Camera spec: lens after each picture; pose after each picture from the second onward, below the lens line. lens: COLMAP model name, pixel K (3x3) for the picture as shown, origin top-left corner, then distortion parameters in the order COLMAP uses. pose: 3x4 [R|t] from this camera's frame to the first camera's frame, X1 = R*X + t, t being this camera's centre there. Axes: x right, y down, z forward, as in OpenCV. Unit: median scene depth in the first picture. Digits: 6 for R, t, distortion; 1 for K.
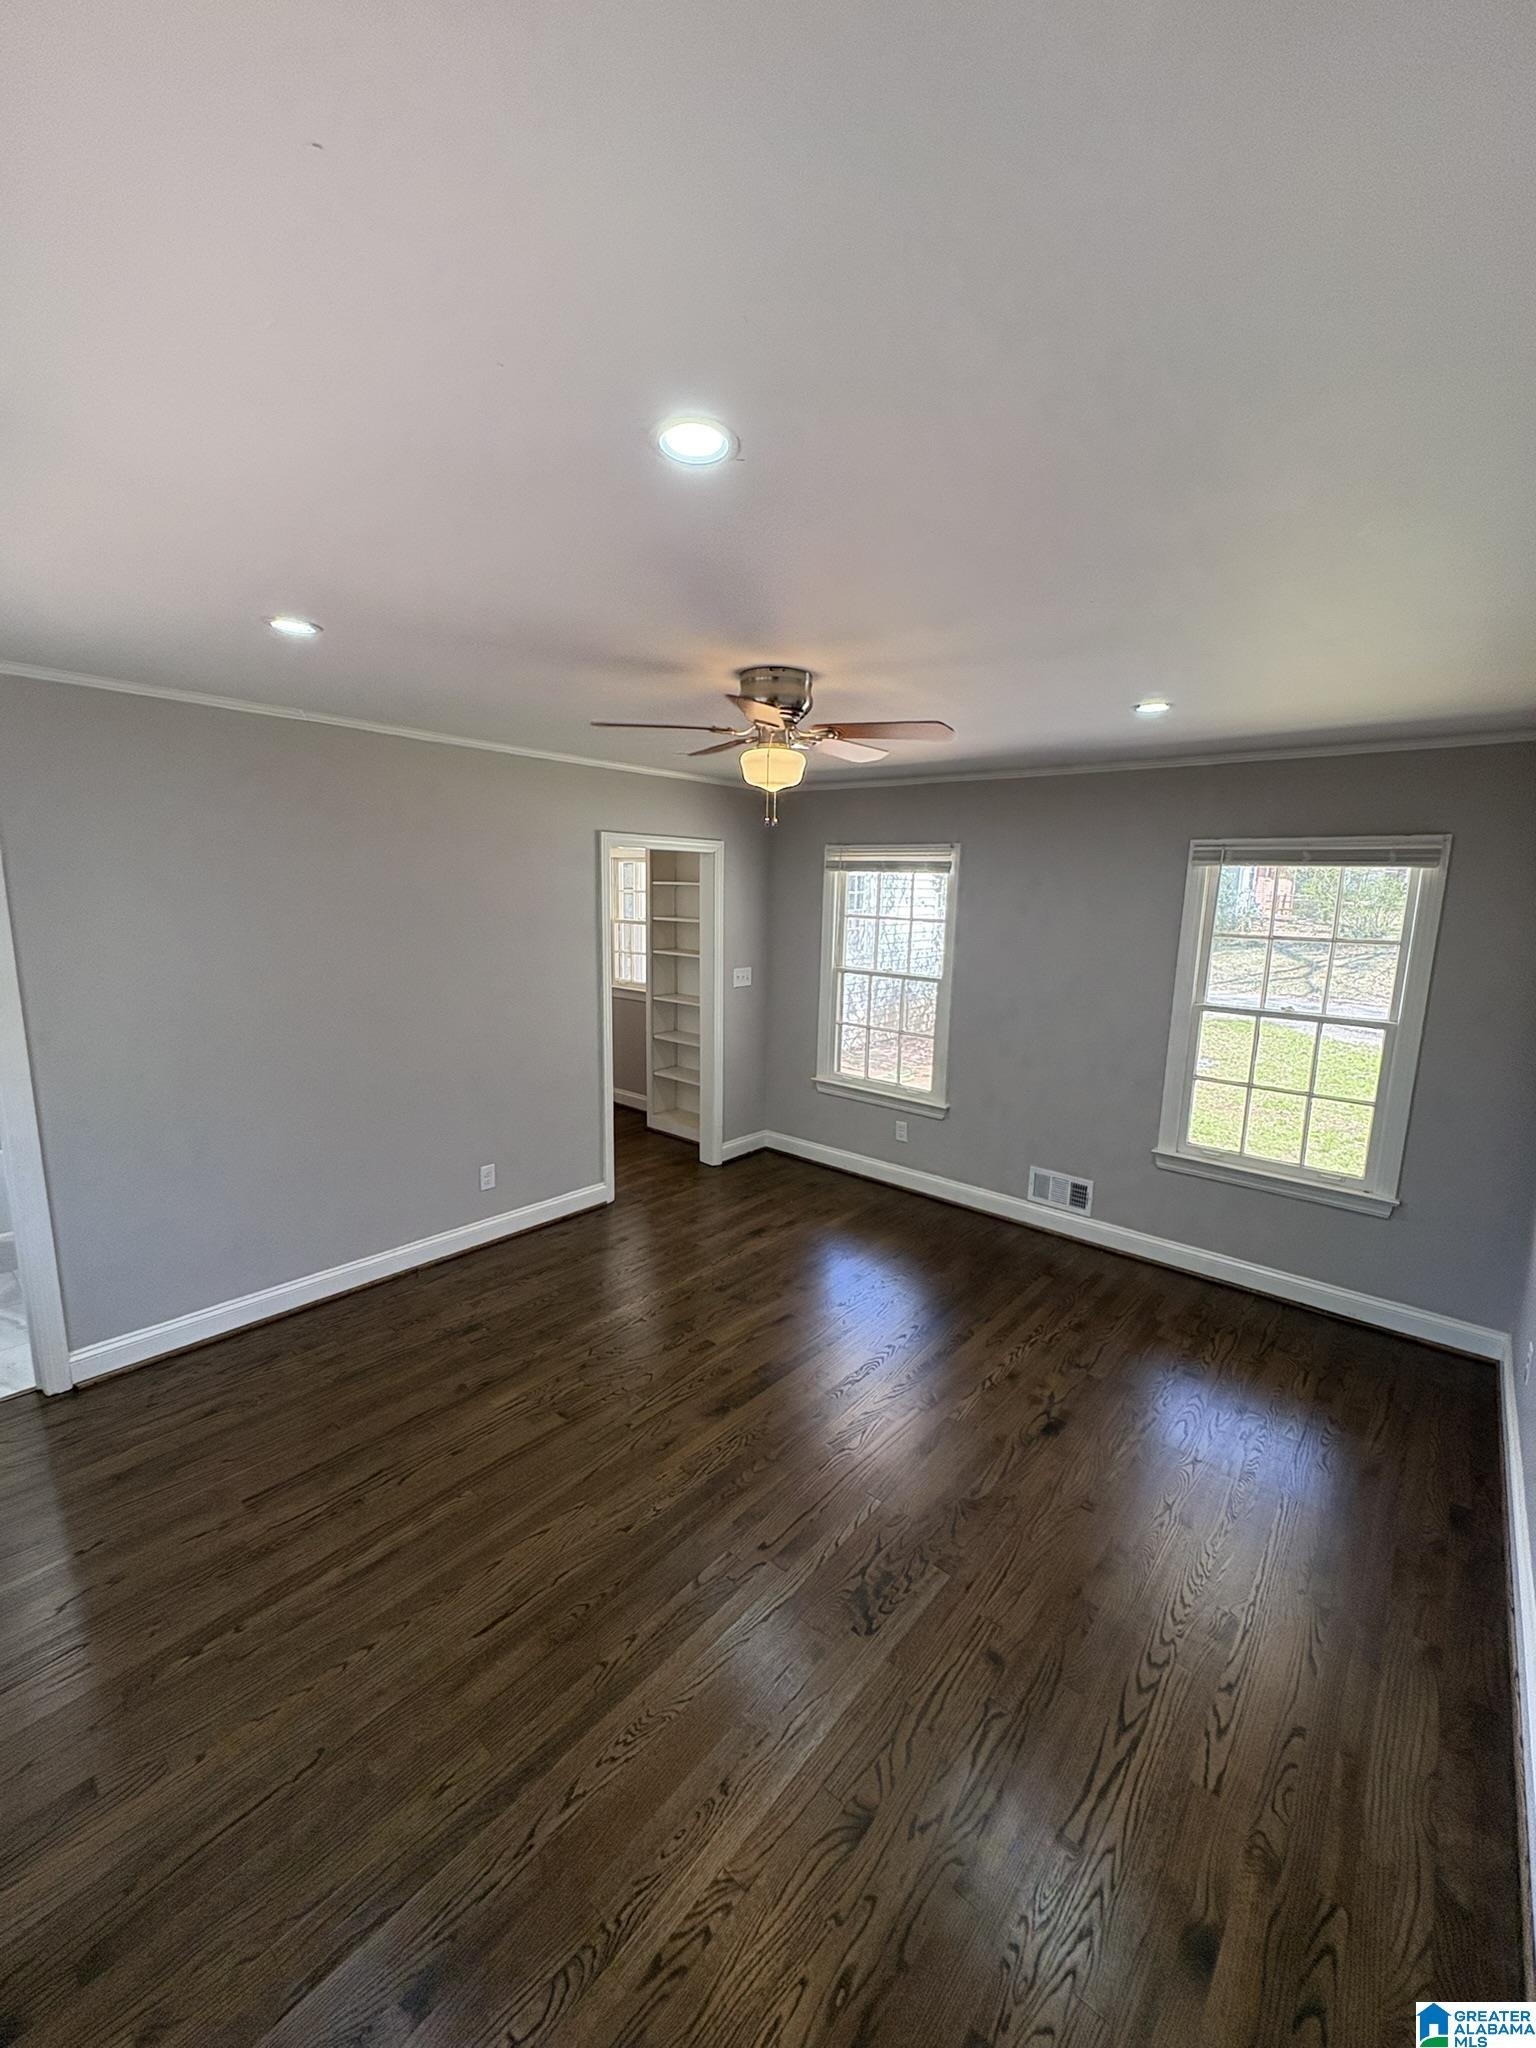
lens RADIAL K [[813.8, 0, 770.9], [0, 813.8, 1014.2], [0, 0, 1]] dist [-0.019577, -0.000176]
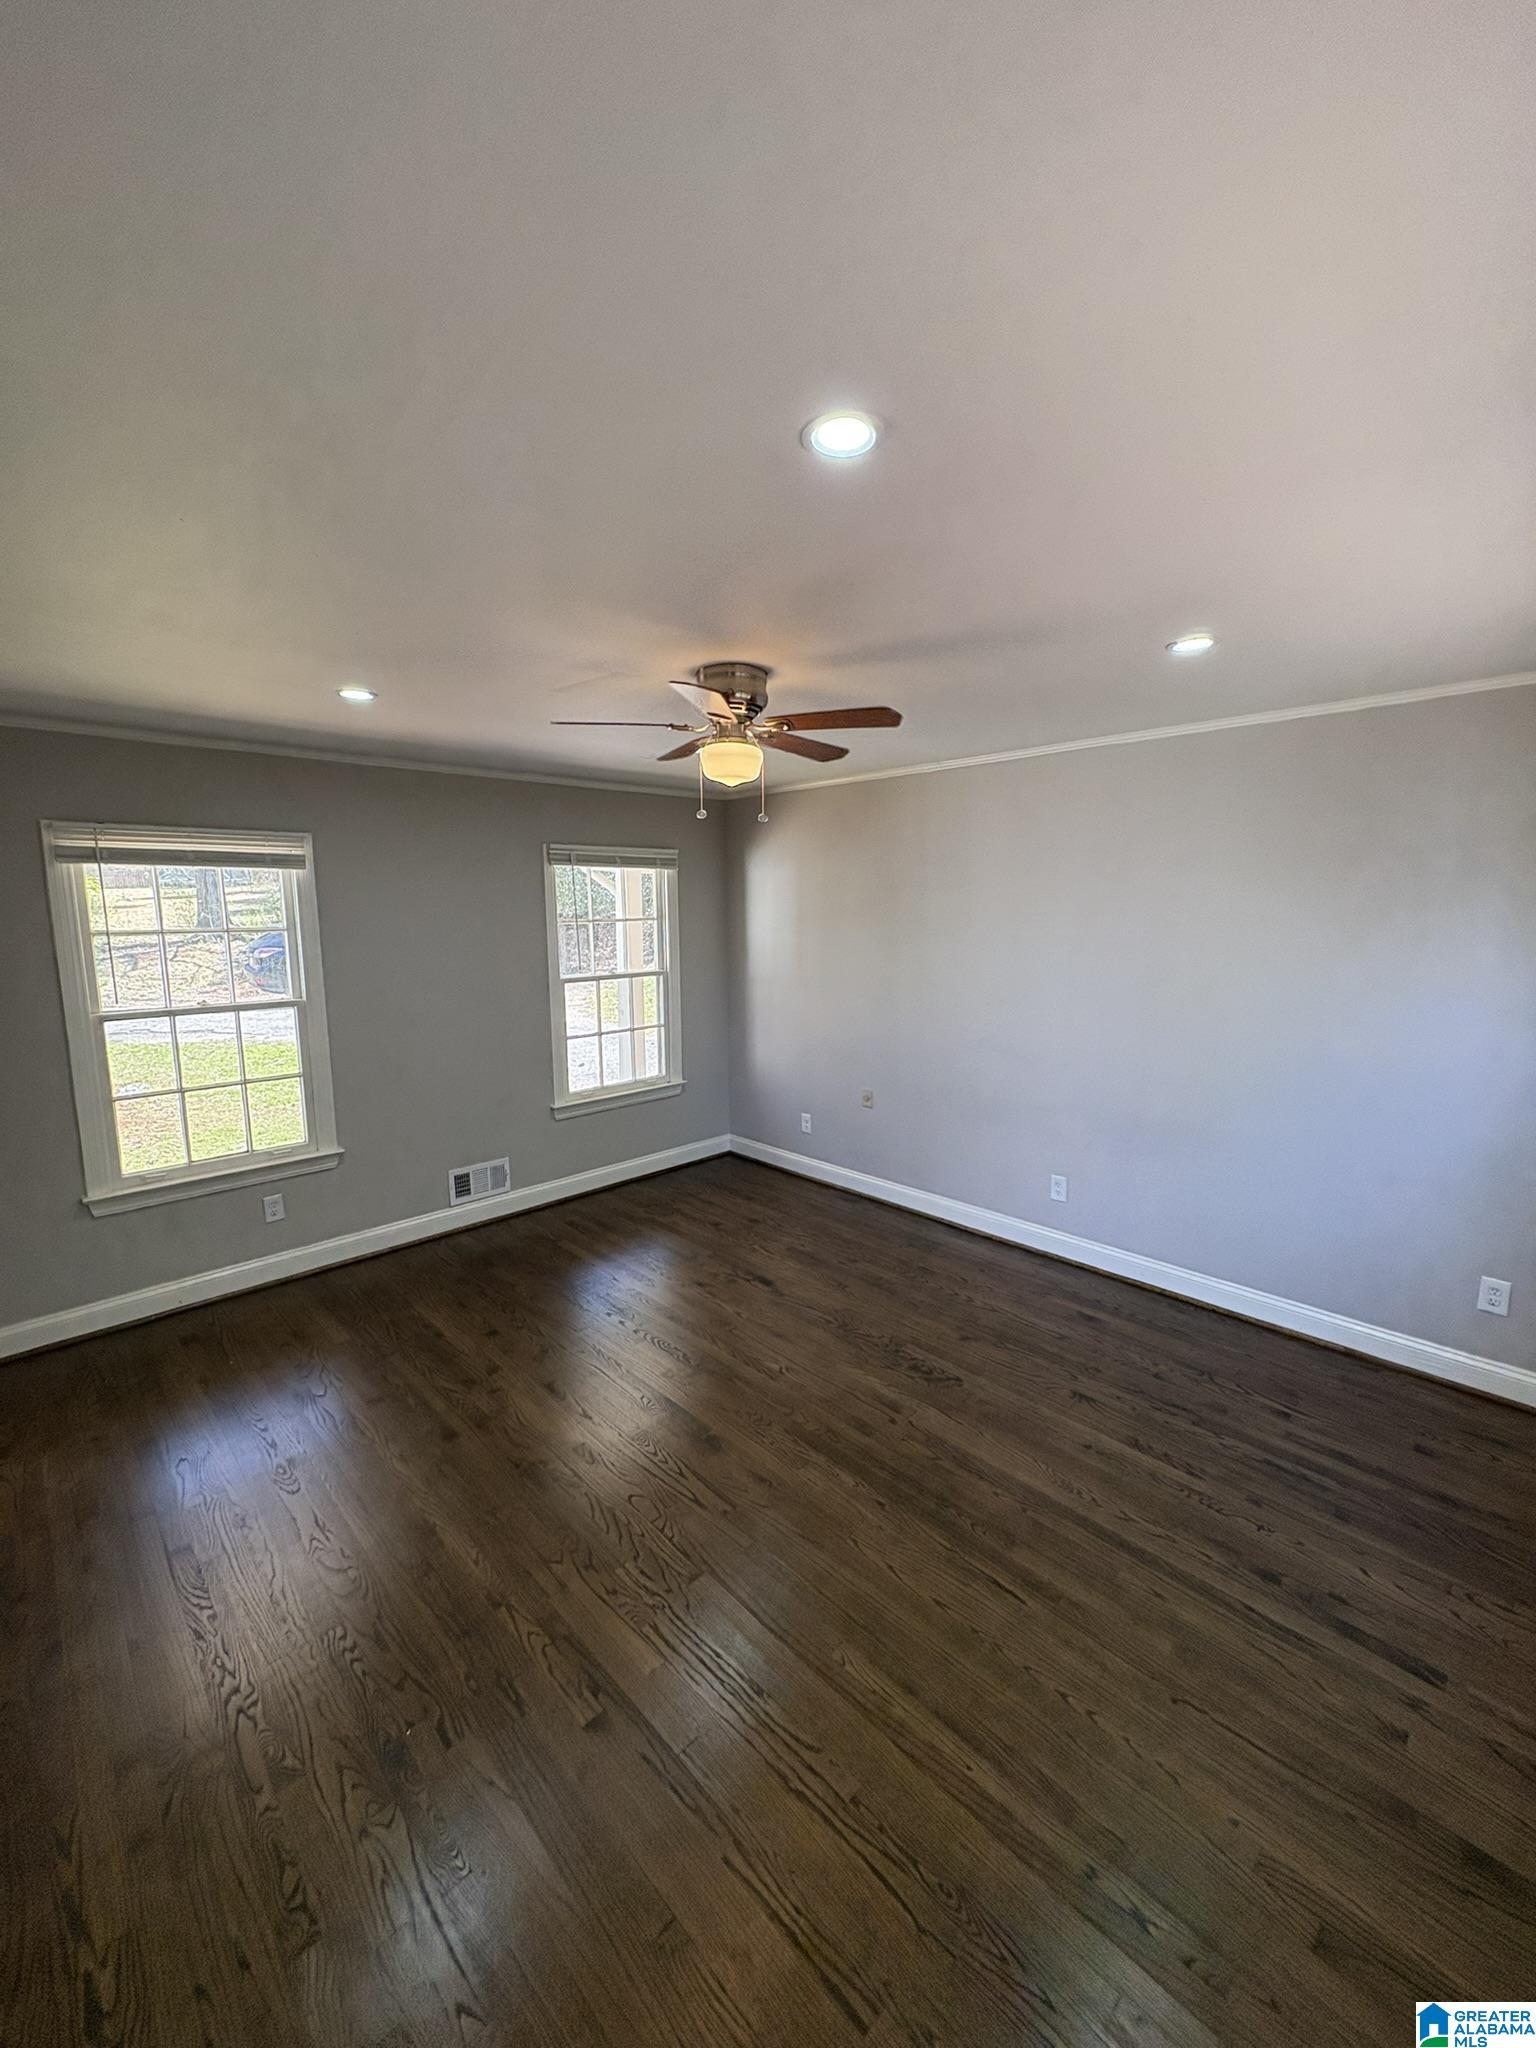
lens RADIAL K [[815.1, 0, 768.3], [0, 815.1, 1020.0], [0, 0, 1]] dist [0.000789, 0.000145]
pose [[0.098019, -0.176344, 0.979436, -0.677926], [0.154046, 0.975002, 0.160129, -0.103921], [-0.983190, 0.135182, 0.122734, 0.561831]]
